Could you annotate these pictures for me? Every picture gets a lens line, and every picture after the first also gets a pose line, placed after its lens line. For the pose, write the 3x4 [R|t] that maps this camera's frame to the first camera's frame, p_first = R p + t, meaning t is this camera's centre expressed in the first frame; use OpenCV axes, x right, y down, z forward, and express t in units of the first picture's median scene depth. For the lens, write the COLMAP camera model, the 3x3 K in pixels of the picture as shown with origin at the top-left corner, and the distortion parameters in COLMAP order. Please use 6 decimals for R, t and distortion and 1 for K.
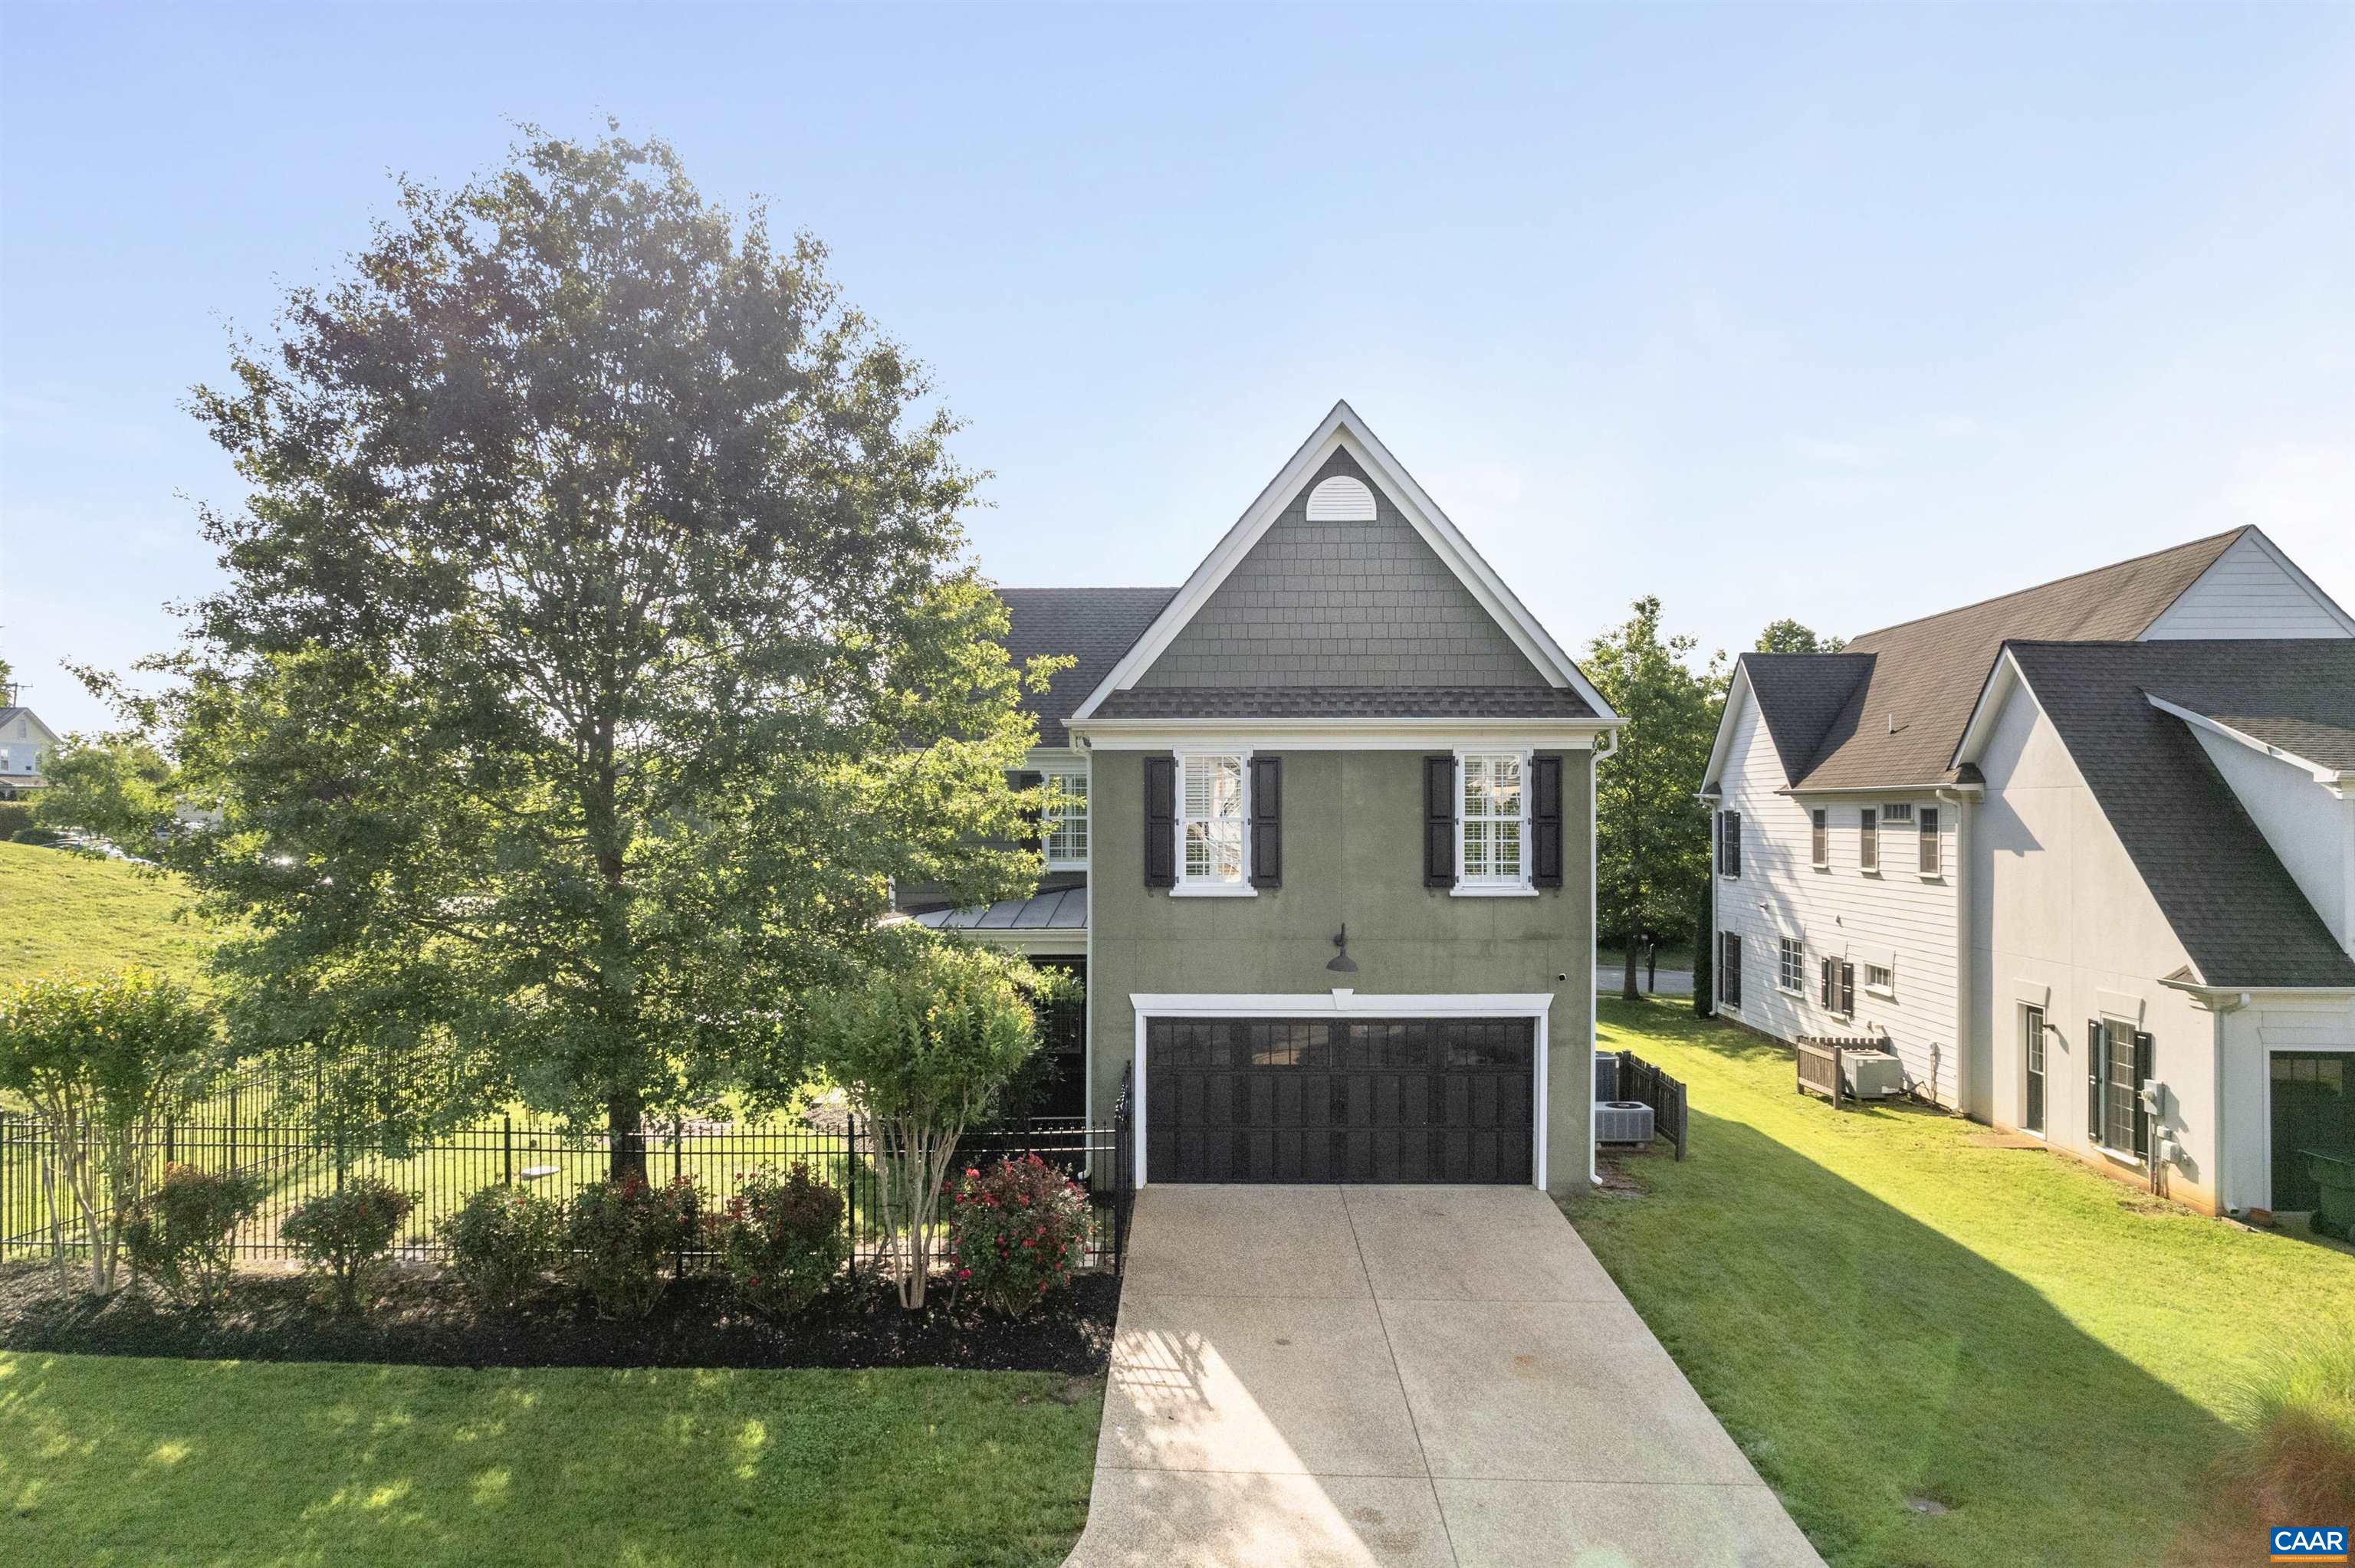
lens RADIAL K [[1592.1, 0, 1173.8], [0, 1592.1, 792.1], [0, 0, 1]] dist [-0.019250, 0.025692]
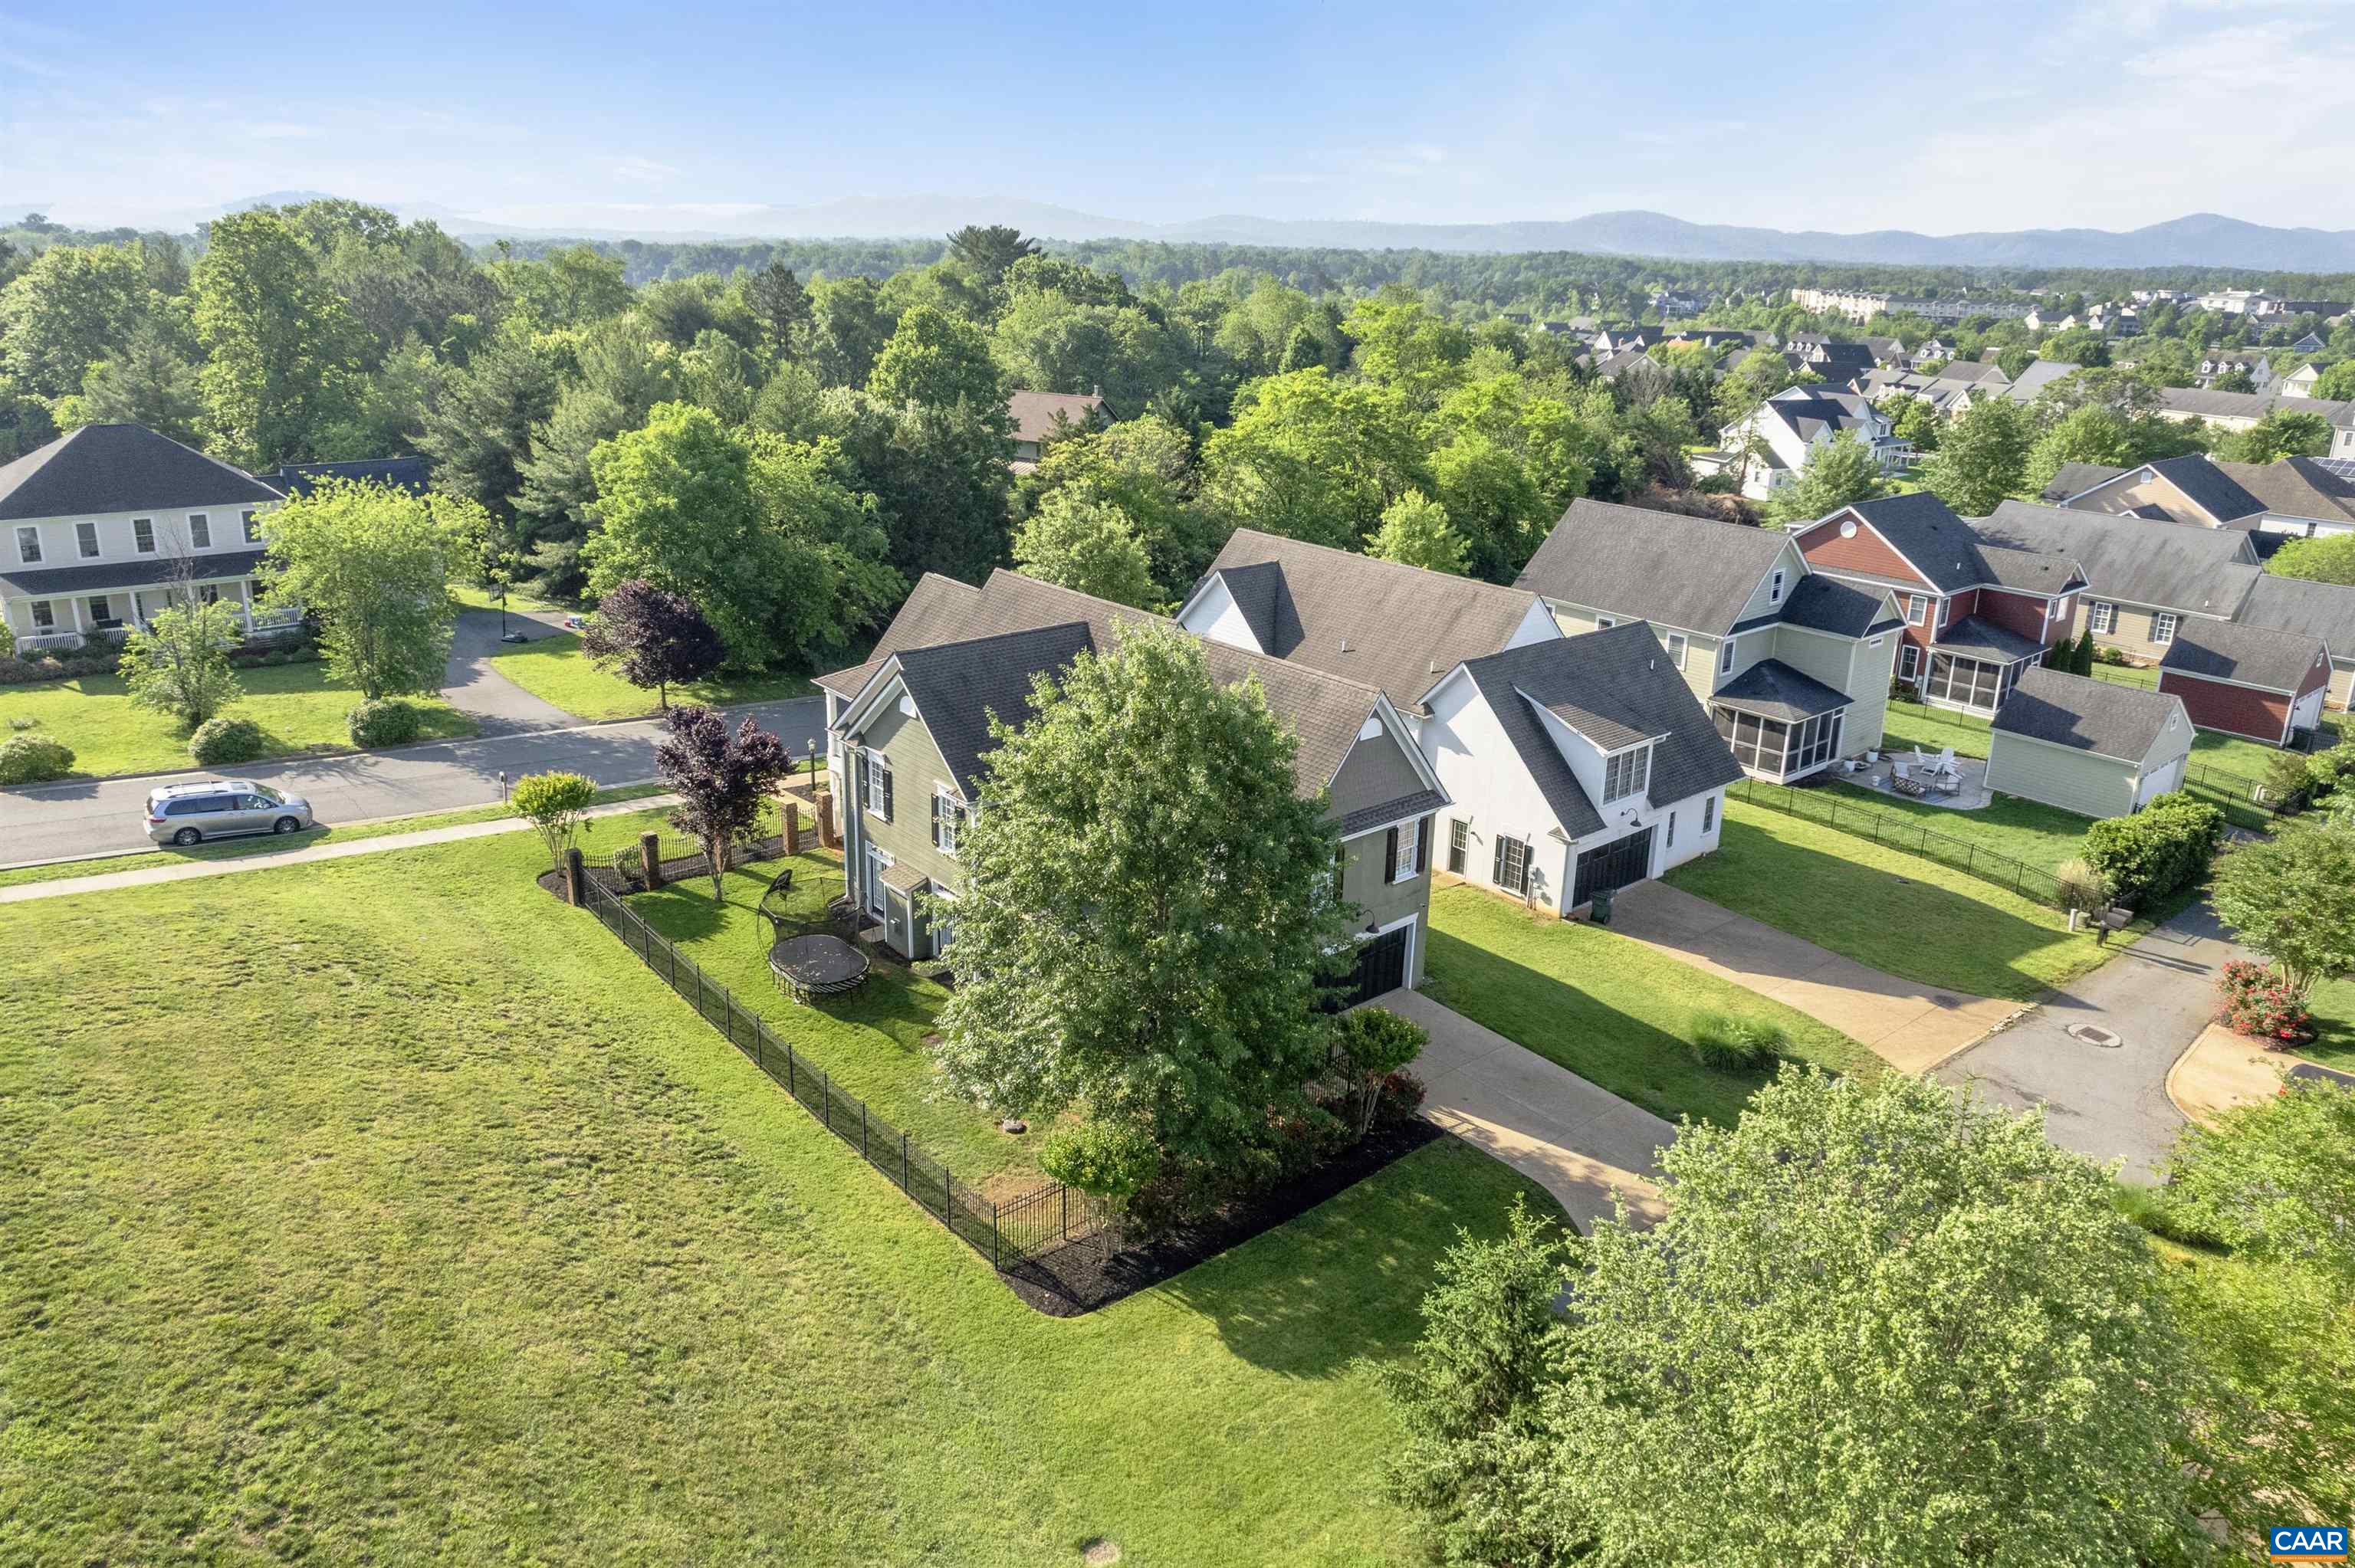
lens RADIAL K [[1592.1, 0, 1177.6], [0, 1592.1, 783.7], [0, 0, 1]] dist [-0.019250, 0.025692]
pose [[0.739154, -0.201740, 0.642614, -1.322716], [-0.032670, 0.942227, 0.333378, -0.728054], [-0.672744, -0.267411, 0.689860, -0.284953]]
